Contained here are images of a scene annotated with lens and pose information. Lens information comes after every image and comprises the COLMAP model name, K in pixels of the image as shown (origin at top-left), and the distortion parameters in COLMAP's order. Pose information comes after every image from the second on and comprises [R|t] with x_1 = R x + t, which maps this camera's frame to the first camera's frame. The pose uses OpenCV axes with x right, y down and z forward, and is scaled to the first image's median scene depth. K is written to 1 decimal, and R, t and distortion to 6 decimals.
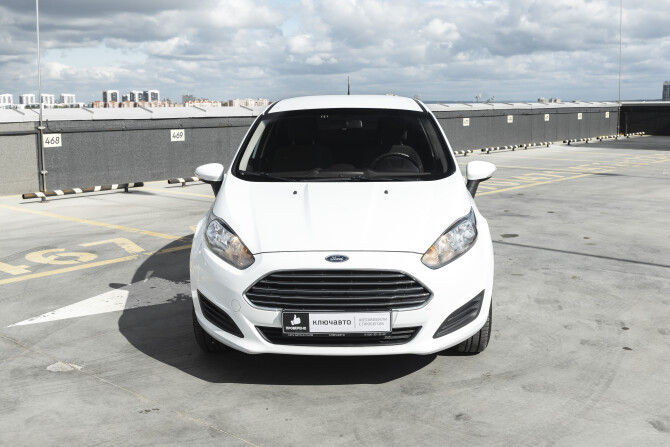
lens RADIAL K [[753.4, 0, 335.0], [0, 753.4, 223.5], [0, 0, 1]] dist [-0.007391, -0.014620]
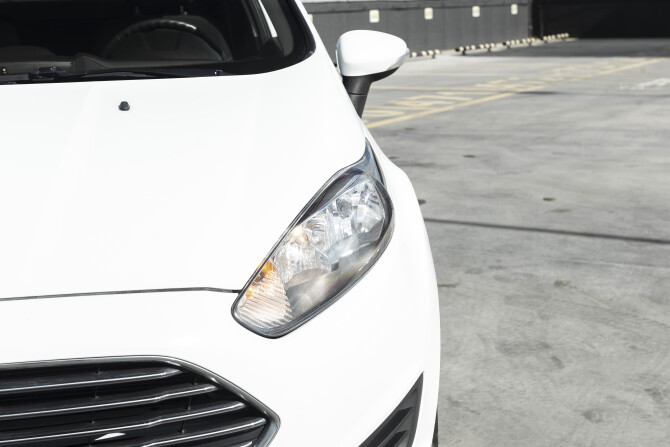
lens RADIAL K [[1080.2, 0, 335.0], [0, 1080.2, 223.5], [0, 0, 1]] dist [-0.013625, -0.017218]
pose [[0.979470, -0.060136, 0.192412, 0.043873], [0.053765, 0.997824, 0.038167, -0.001457], [-0.194289, -0.027039, 0.980572, 0.339350]]
